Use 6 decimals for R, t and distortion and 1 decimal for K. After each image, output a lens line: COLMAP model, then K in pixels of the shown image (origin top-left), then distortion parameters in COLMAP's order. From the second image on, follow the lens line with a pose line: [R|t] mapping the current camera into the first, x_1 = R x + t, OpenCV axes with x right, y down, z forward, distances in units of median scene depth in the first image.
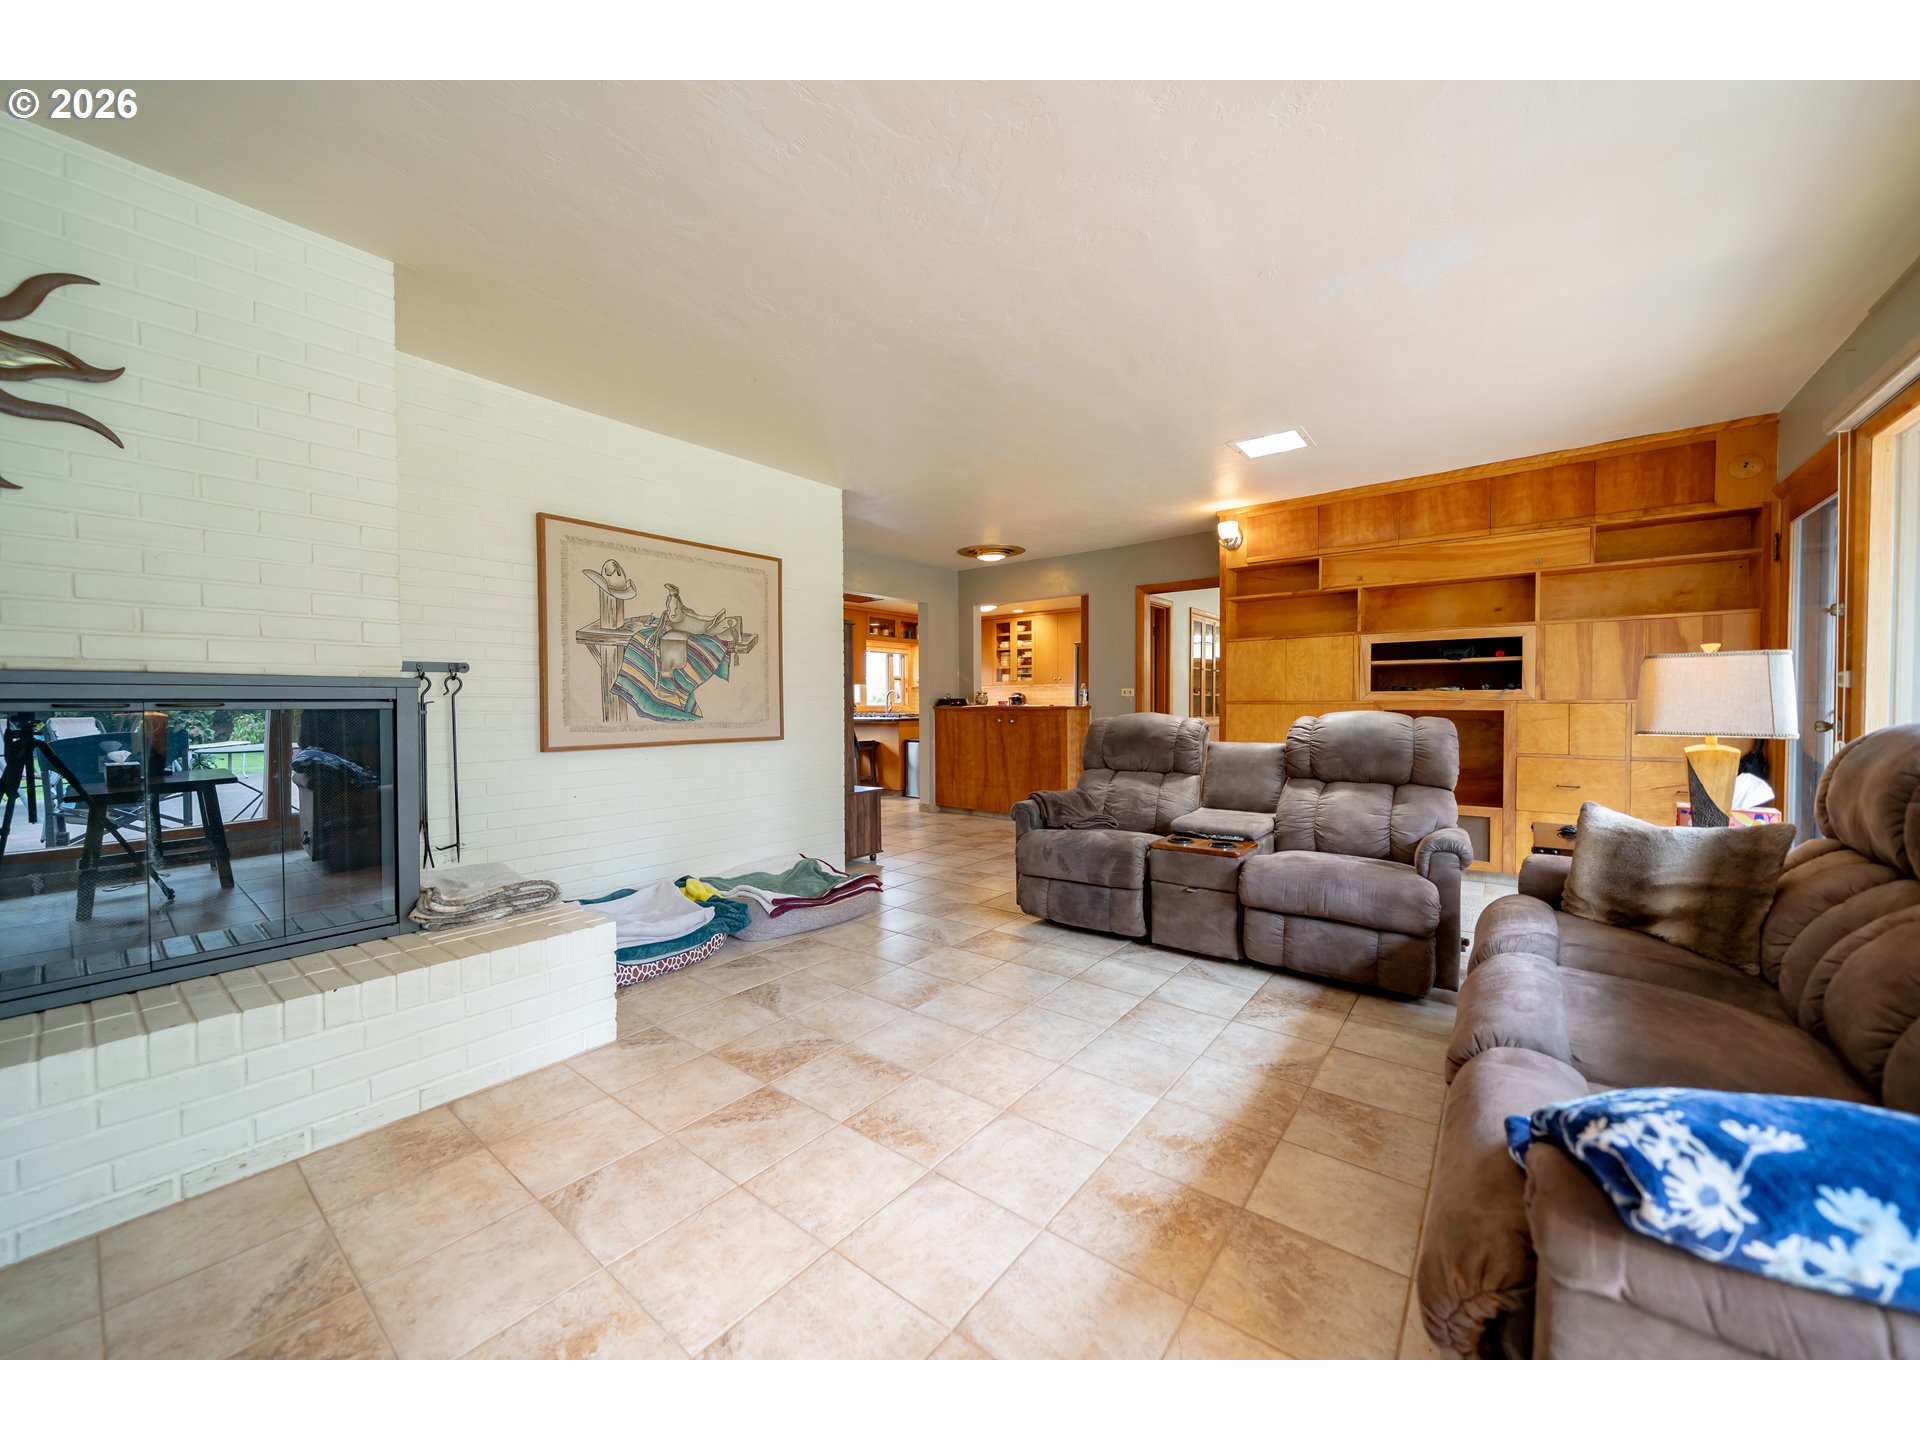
lens RADIAL K [[704.1, 0, 940.6], [0, 704.1, 723.1], [0, 0, 1]] dist [-0.002720, -0.000287]
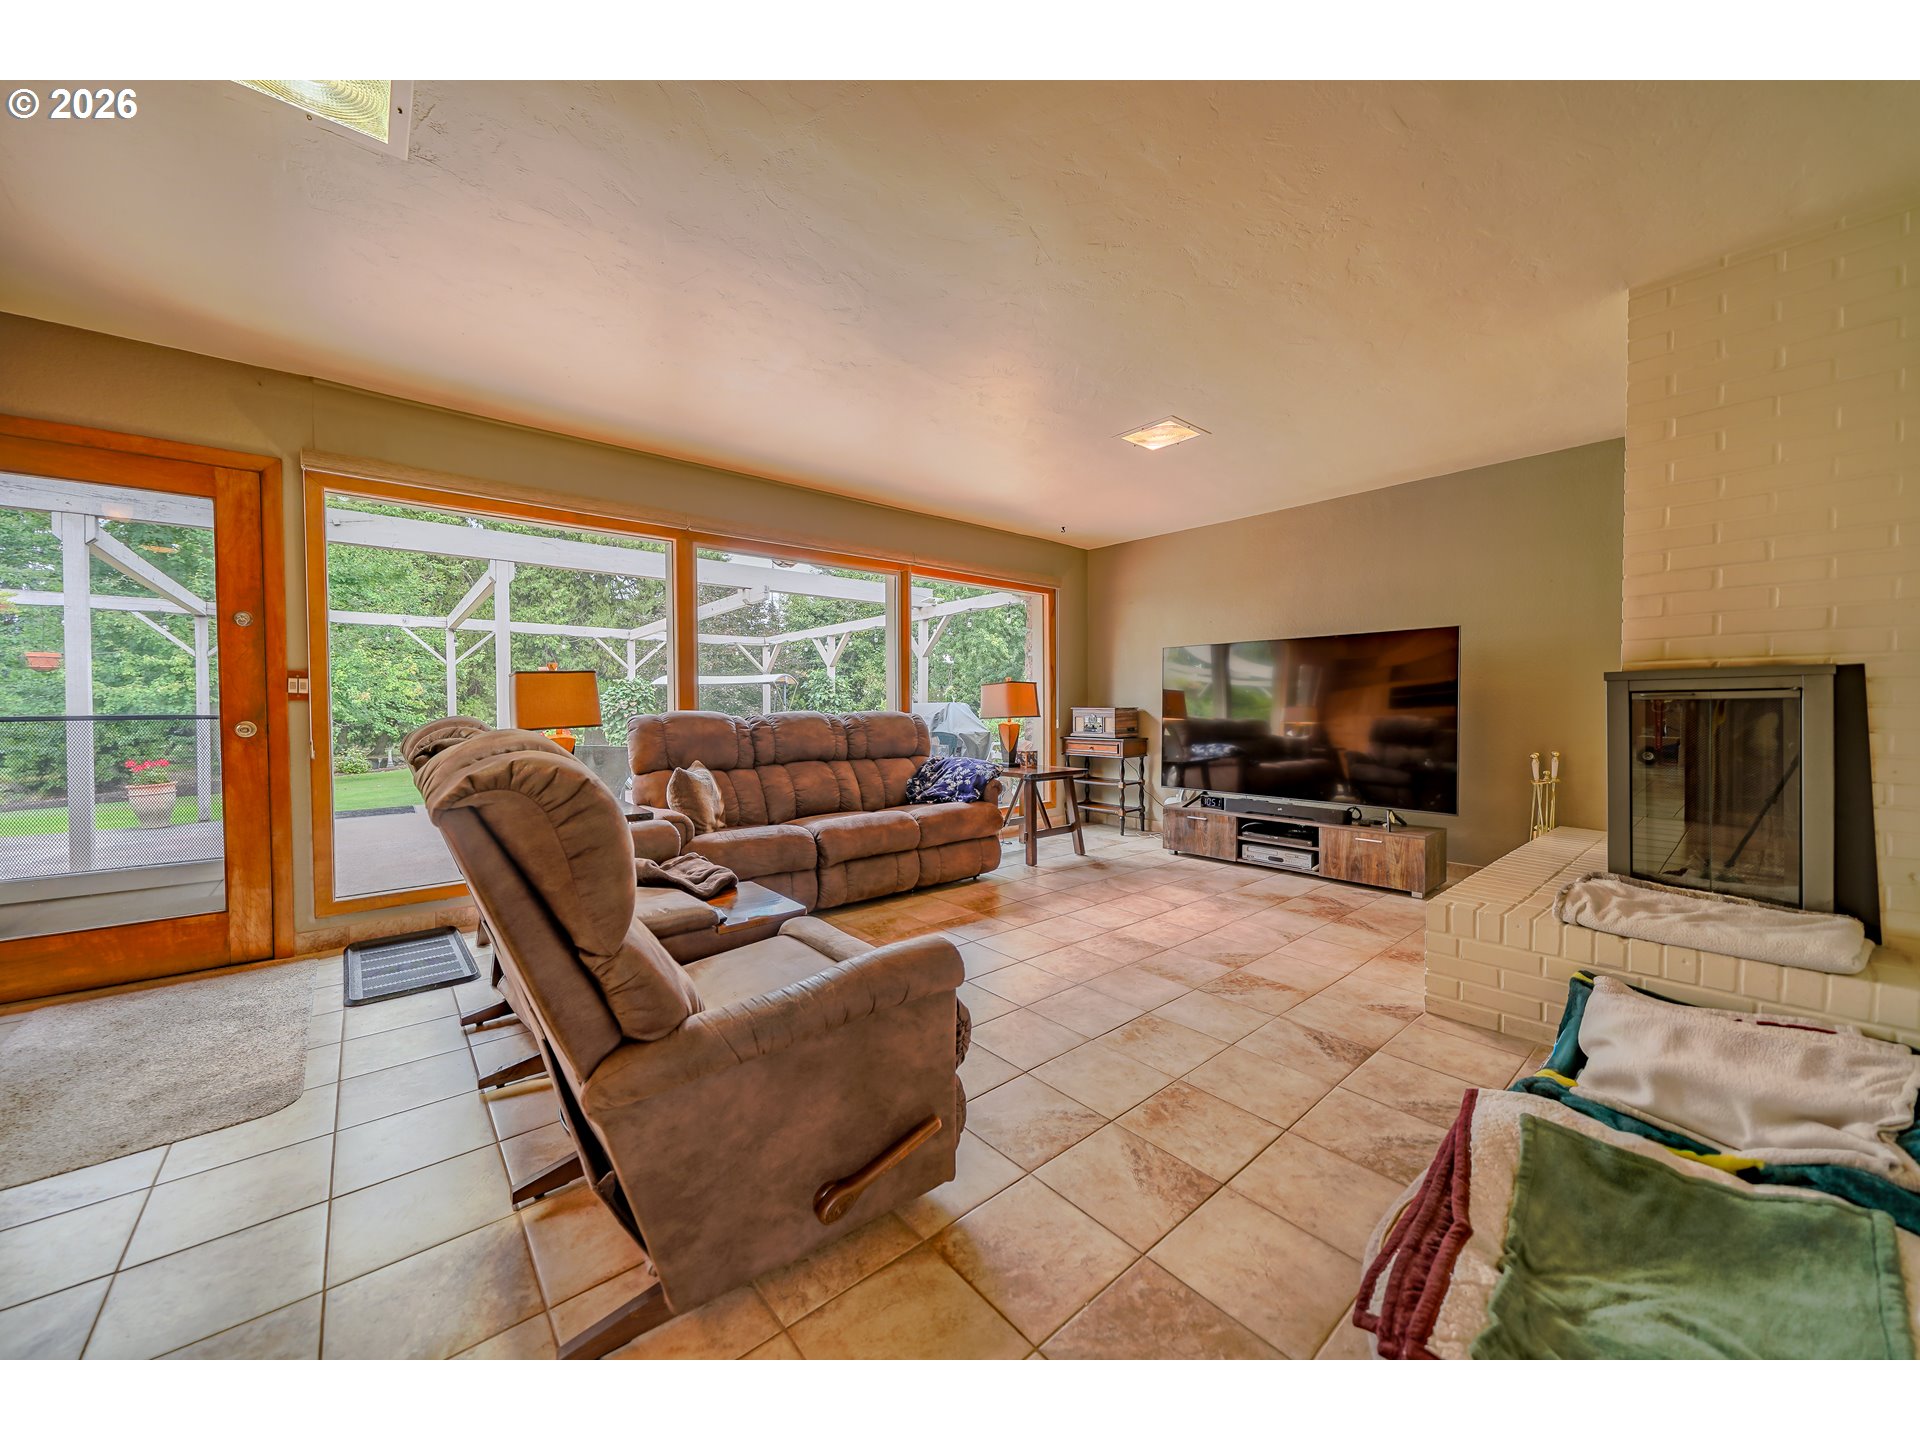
lens RADIAL K [[722.0, 0, 957.3], [0, 722.0, 715.6], [0, 0, 1]] dist [-0.001581, -0.000156]
pose [[-0.985927, 0.006779, 0.167040, 0.036064], [0.014156, 0.998974, 0.043009, -0.038033], [-0.166577, 0.044768, -0.985012, 1.515153]]
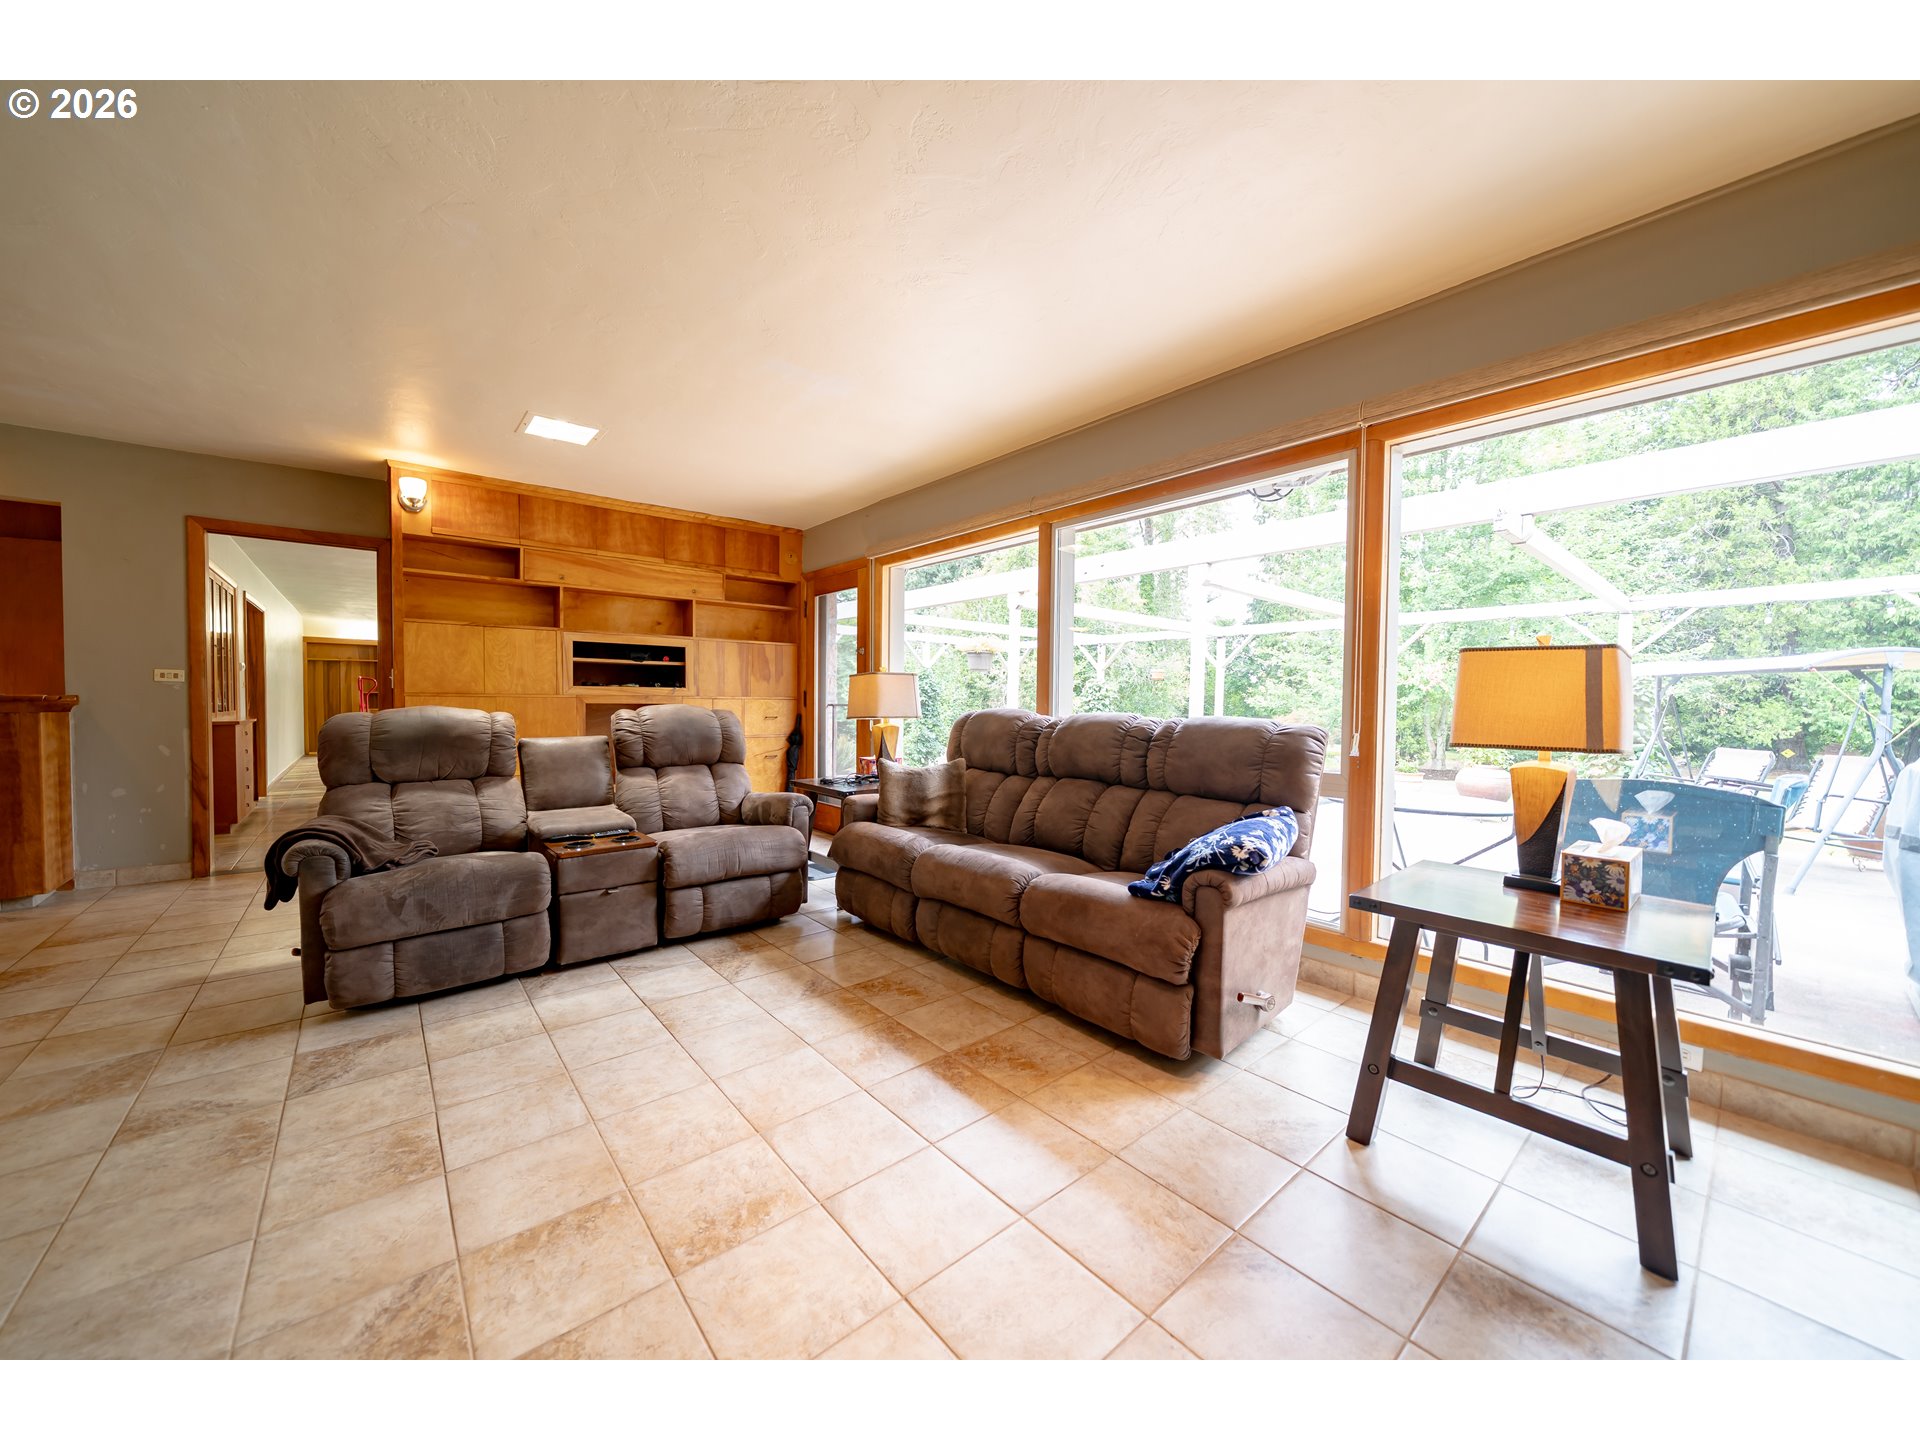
lens RADIAL K [[704.1, 0, 940.6], [0, 704.1, 723.1], [0, 0, 1]] dist [-0.002720, -0.000287]
pose [[0.201546, -0.025427, 0.979149, -0.425833], [0.015799, 0.999617, 0.022707, -0.005419], [-0.979352, 0.010893, 0.201871, 0.320132]]
